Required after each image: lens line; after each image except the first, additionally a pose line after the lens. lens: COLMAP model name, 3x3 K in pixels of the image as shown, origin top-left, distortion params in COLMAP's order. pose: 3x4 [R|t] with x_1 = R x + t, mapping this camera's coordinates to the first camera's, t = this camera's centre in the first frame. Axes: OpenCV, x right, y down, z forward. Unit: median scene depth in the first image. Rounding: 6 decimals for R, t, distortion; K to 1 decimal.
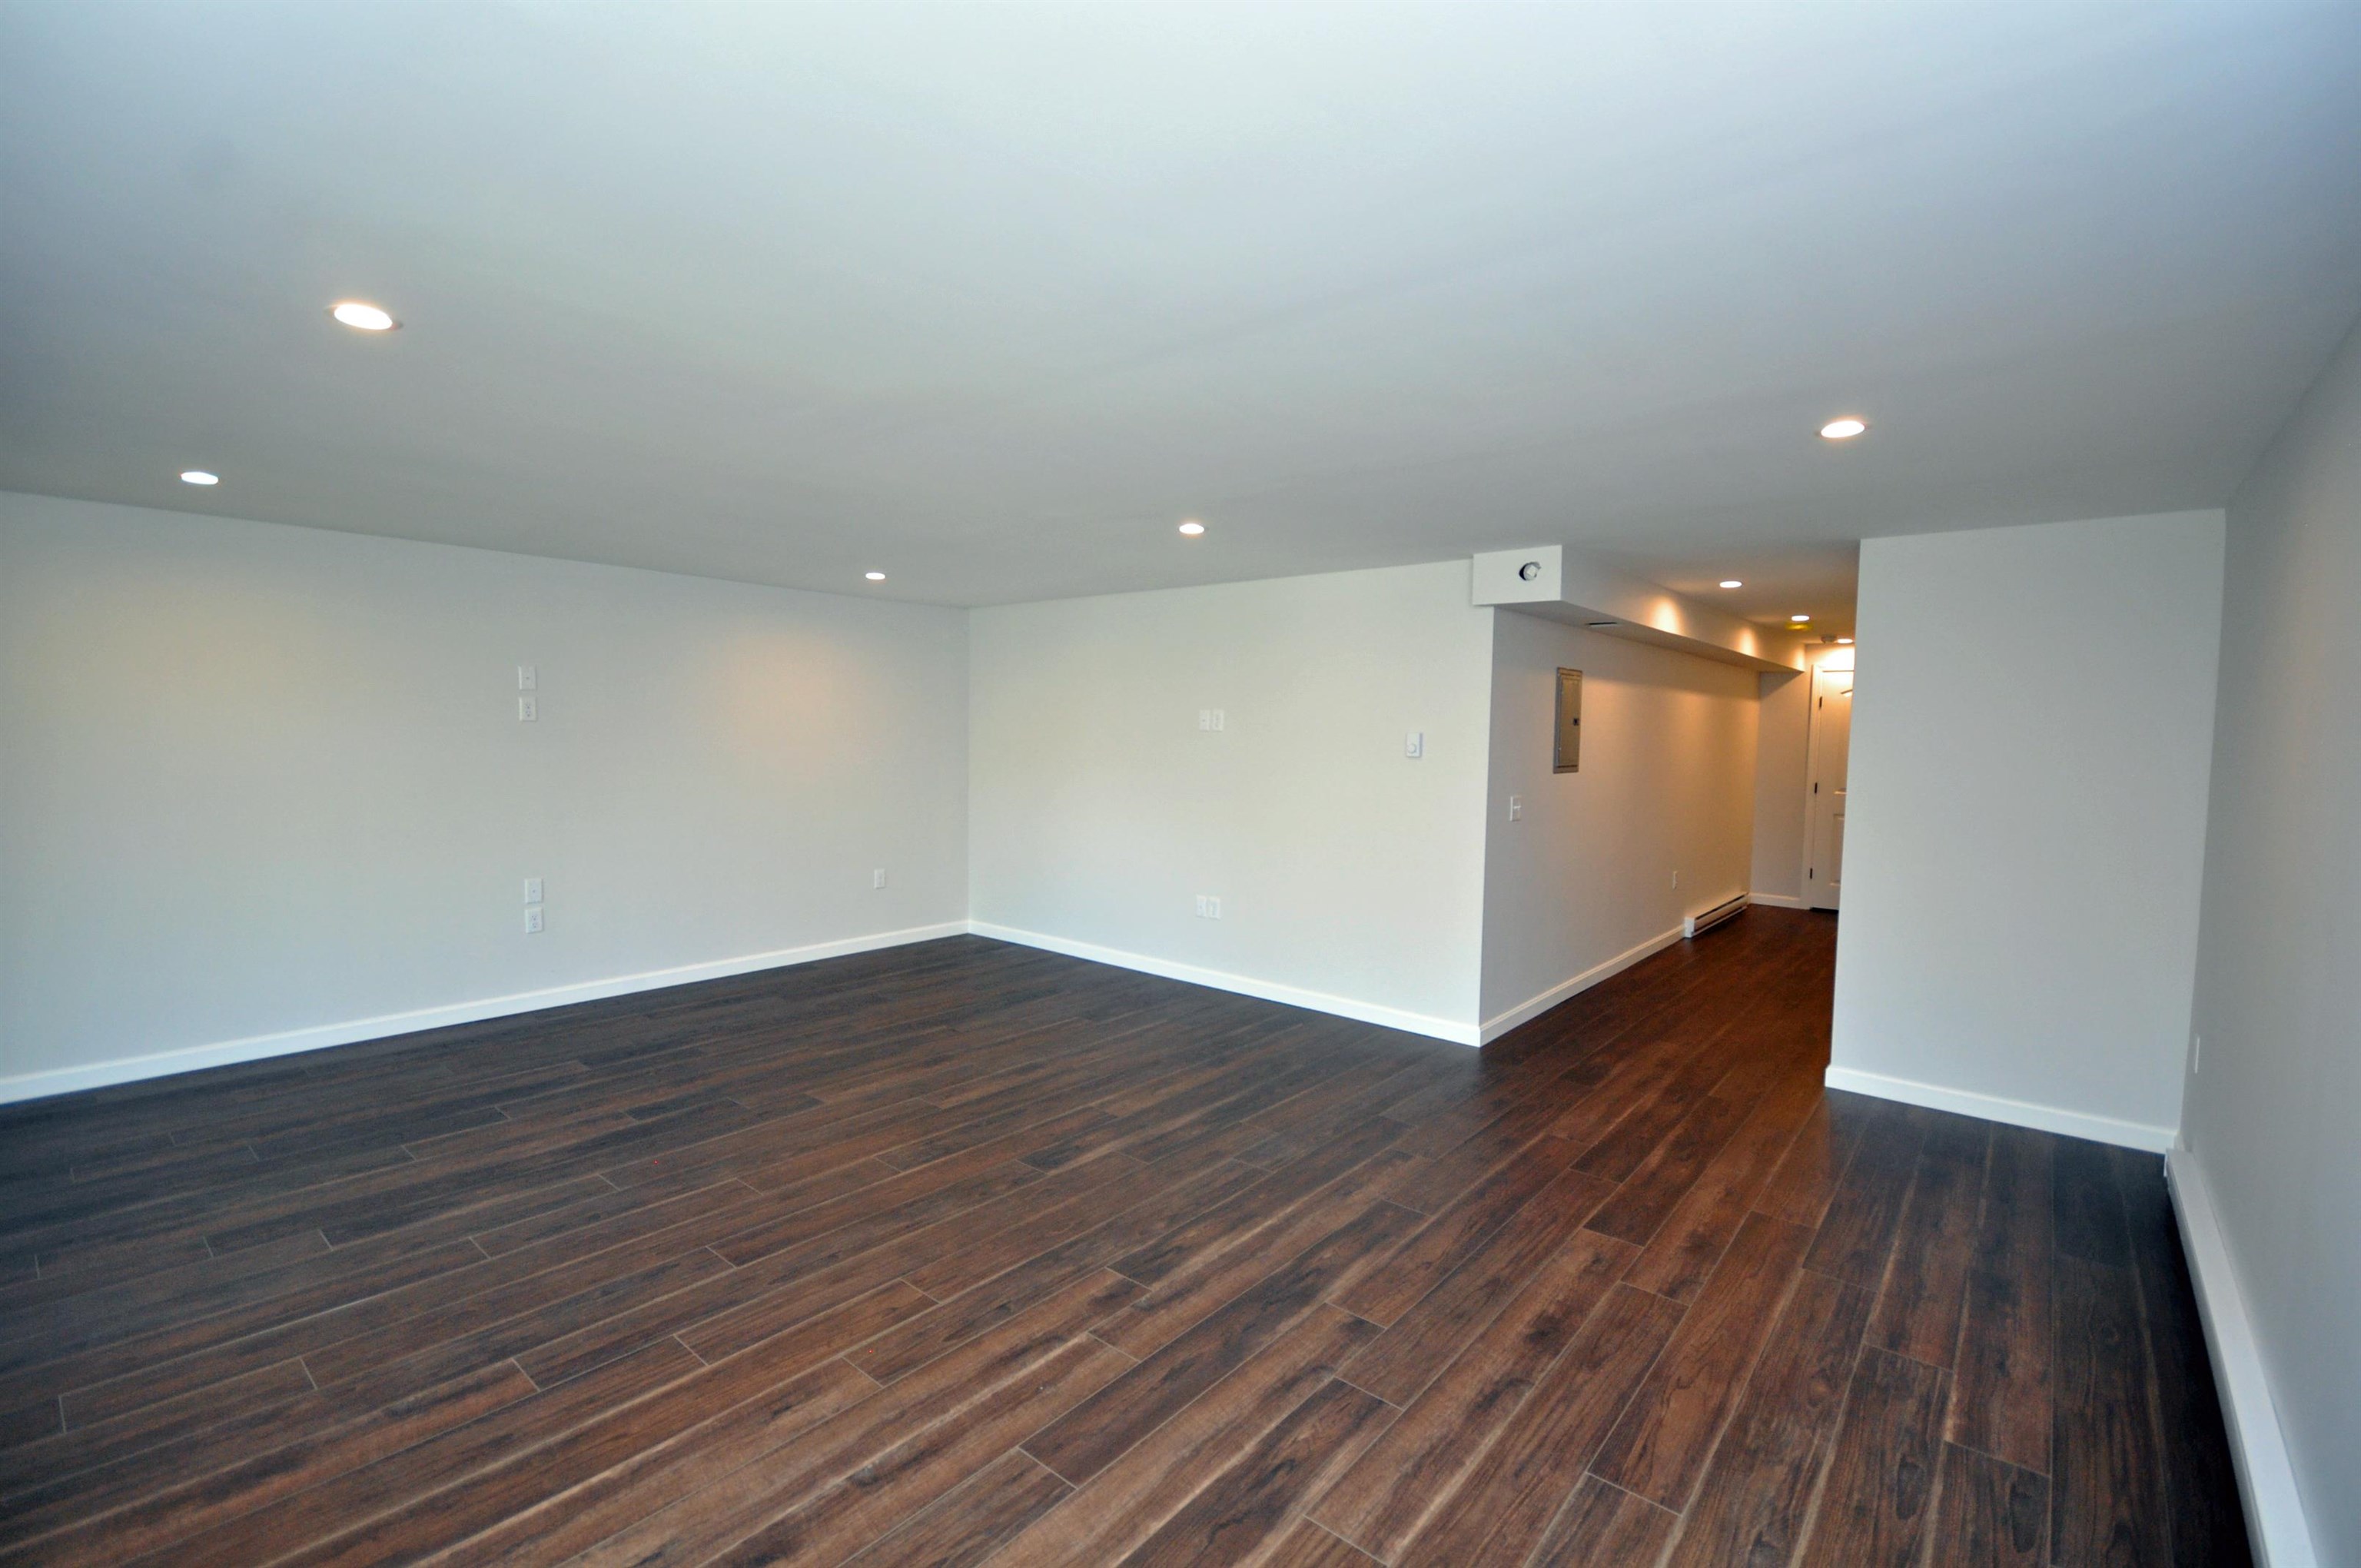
lens RADIAL K [[1037.9, 0, 1183.3], [0, 1037.9, 775.1], [0, 0, 1]] dist [-0.018577, -0.002217]
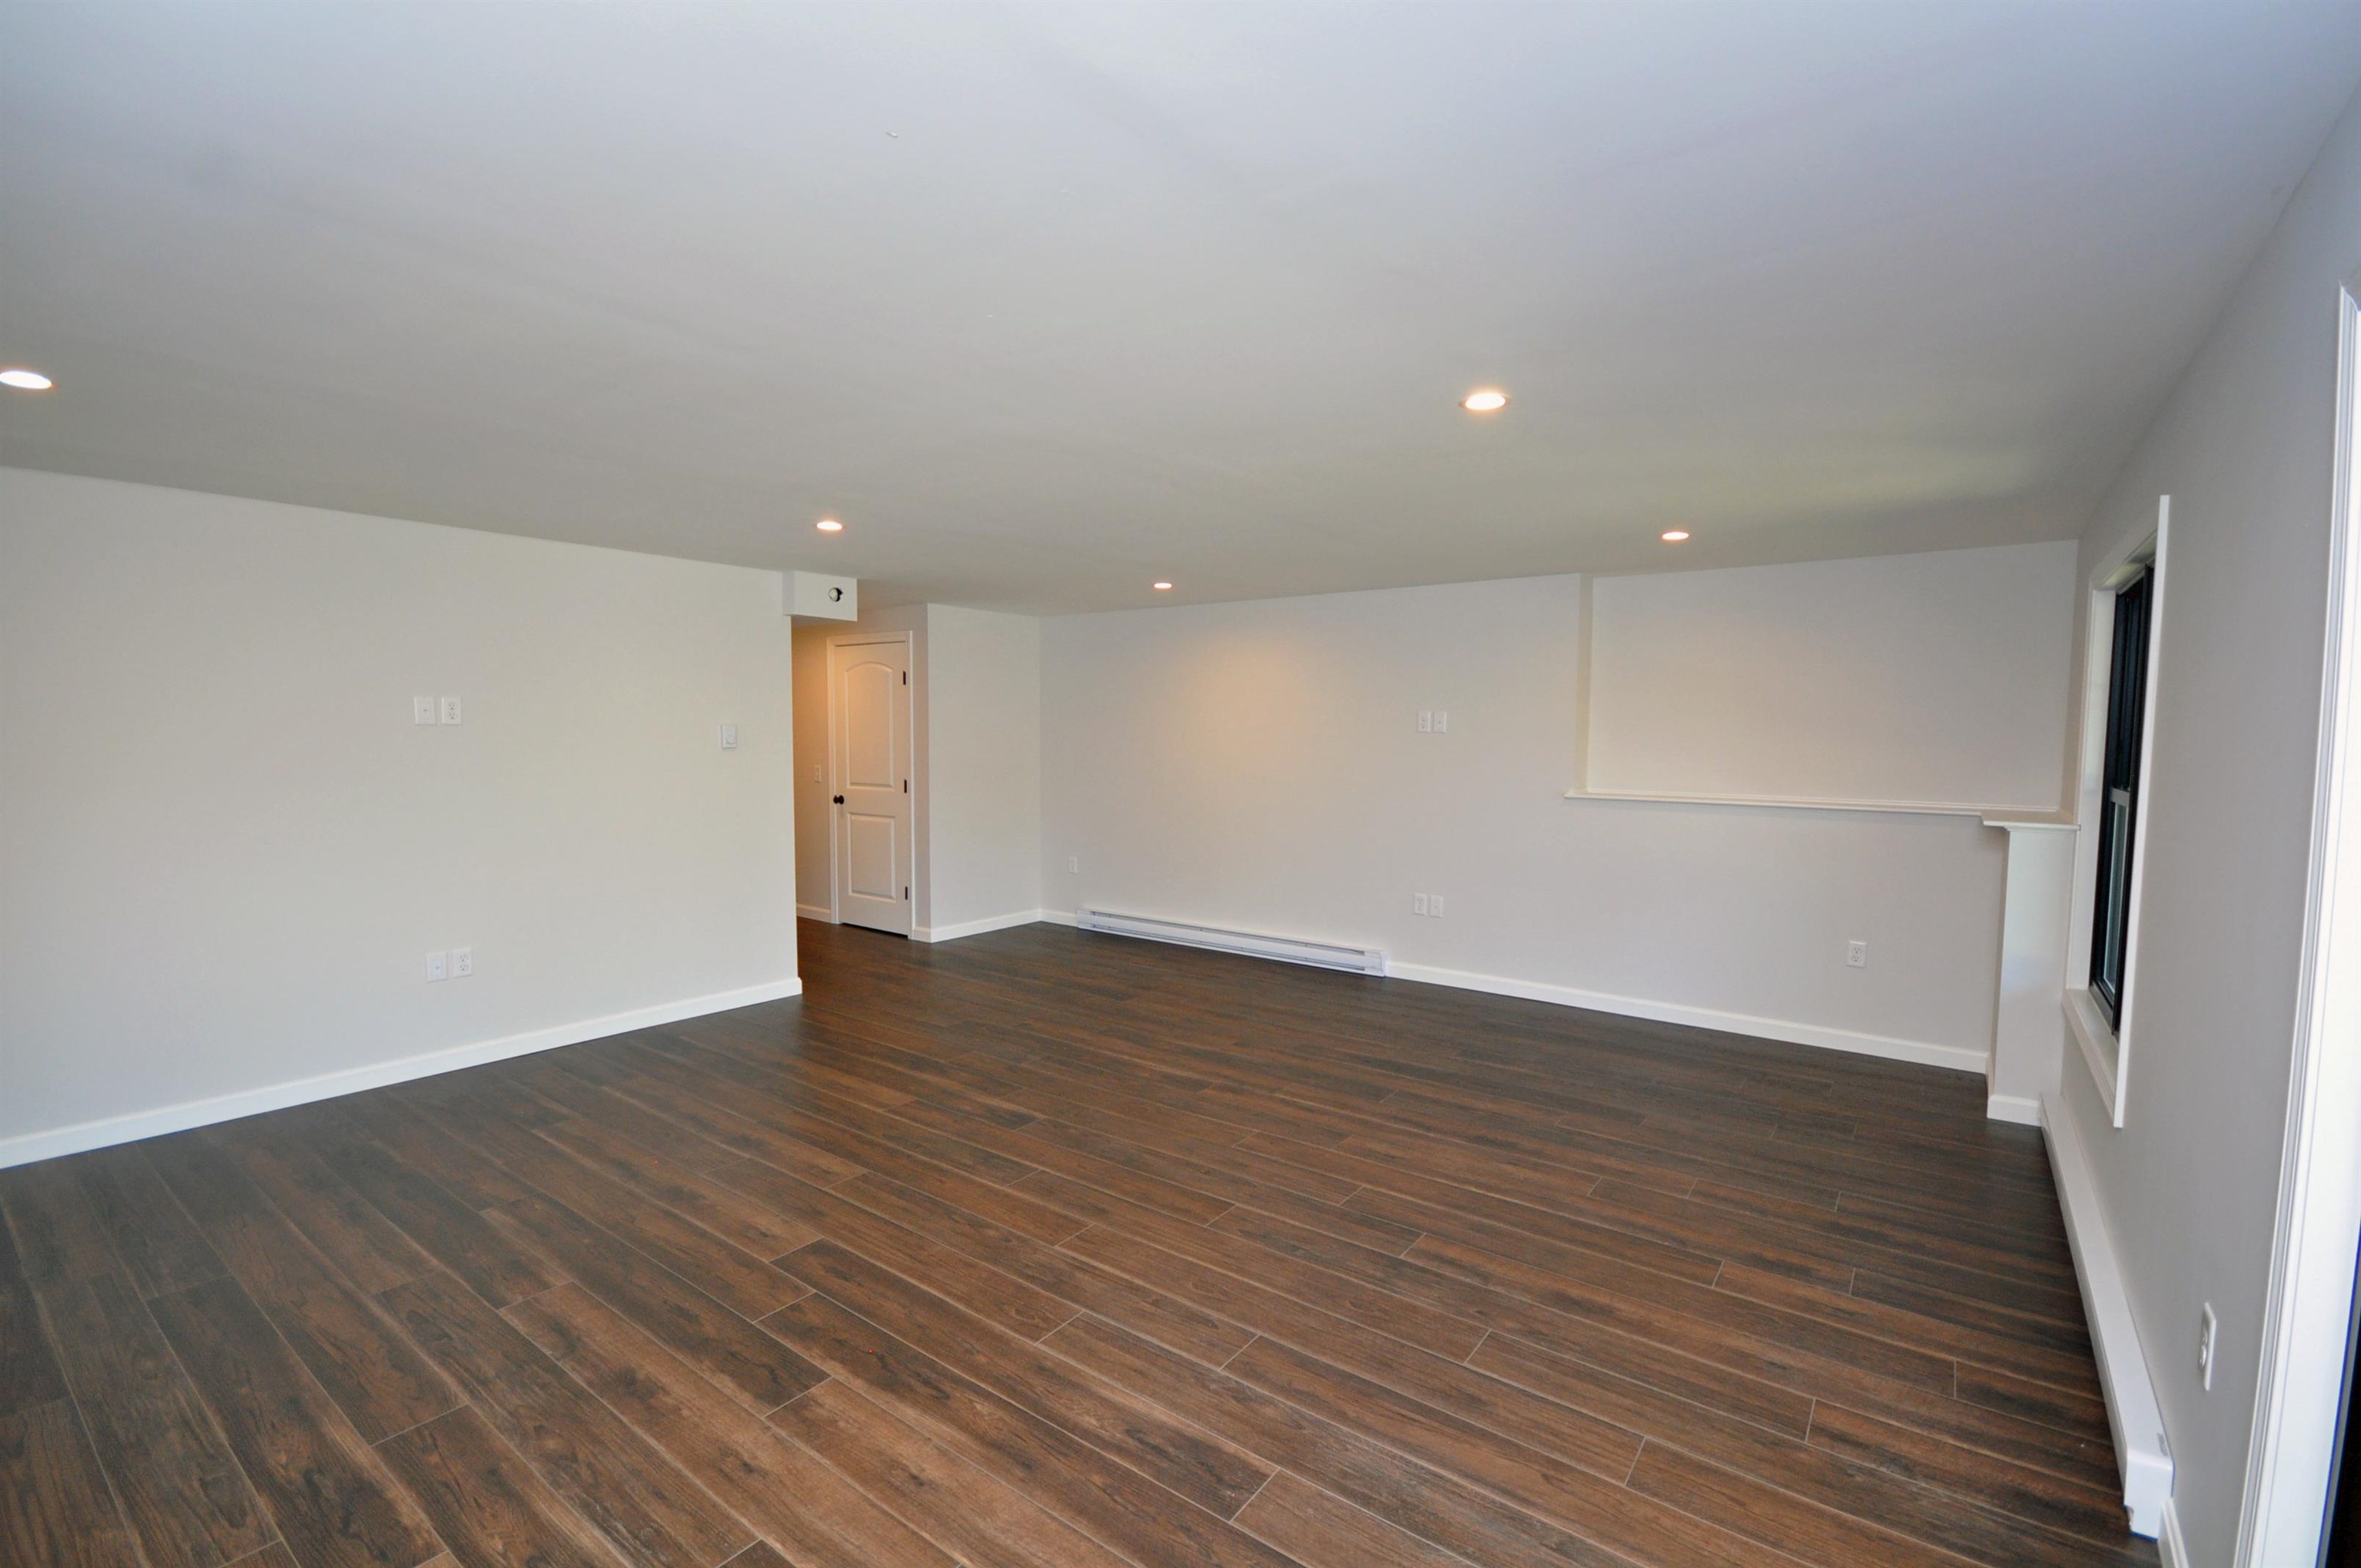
lens RADIAL K [[1037.9, 0, 1180.4], [0, 1037.9, 796.1], [0, 0, 1]] dist [-0.018577, -0.002217]
pose [[-0.052963, -0.087842, 0.994725, -1.352163], [0.038330, 0.995211, 0.089926, -0.071073], [-0.997861, 0.042891, -0.049342, 0.966264]]
